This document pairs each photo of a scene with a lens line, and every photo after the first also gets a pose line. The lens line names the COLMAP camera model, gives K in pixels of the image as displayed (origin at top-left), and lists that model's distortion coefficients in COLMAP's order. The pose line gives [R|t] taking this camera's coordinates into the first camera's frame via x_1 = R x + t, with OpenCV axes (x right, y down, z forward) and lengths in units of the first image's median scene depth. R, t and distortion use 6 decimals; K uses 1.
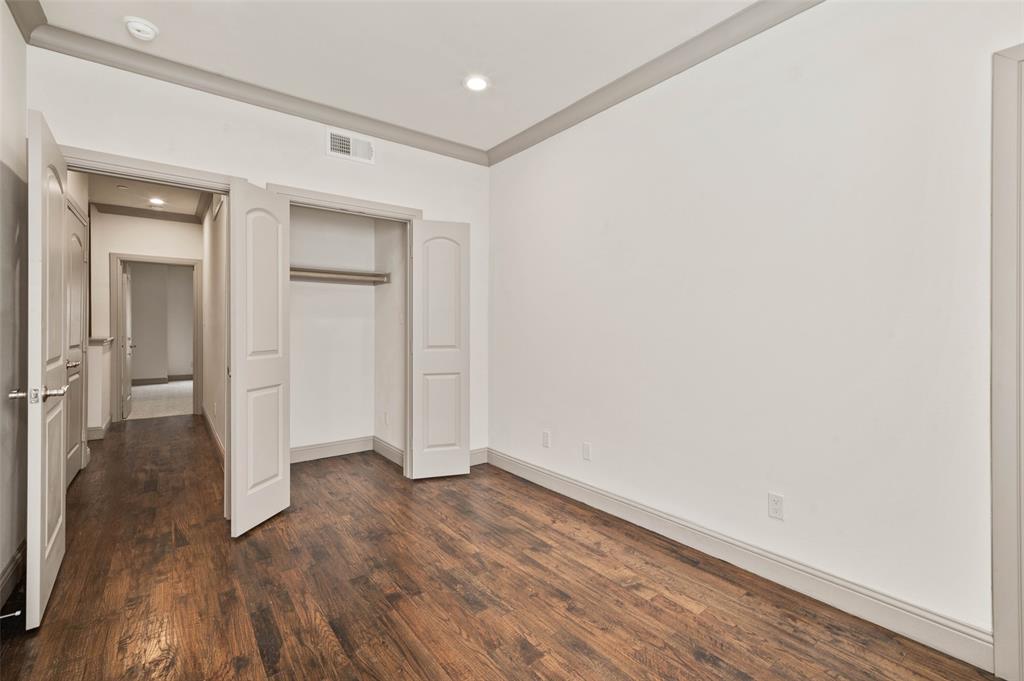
lens RADIAL K [[447.5, 0, 516.8], [0, 447.5, 337.3], [0, 0, 1]] dist [0.000348, 0.000148]
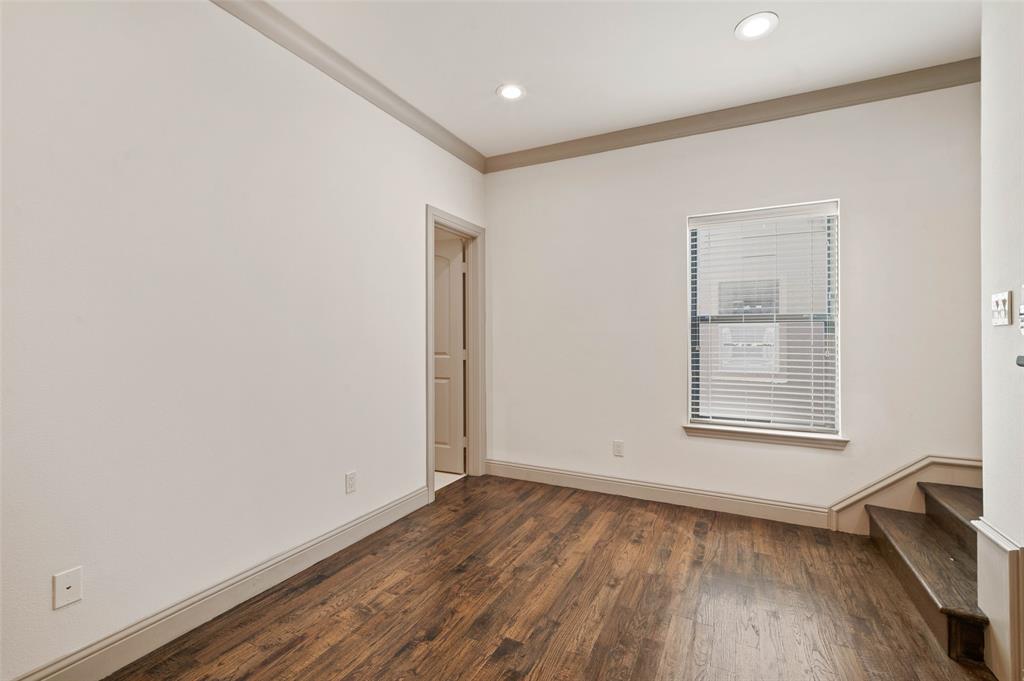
lens RADIAL K [[447.5, 0, 516.8], [0, 447.5, 337.3], [0, 0, 1]] dist [0.000348, 0.000148]
pose [[-0.427675, -0.000107, 0.903933, -0.757995], [0.016342, 0.999836, 0.007850, -0.022257], [-0.903785, 0.018130, -0.427603, 1.160831]]
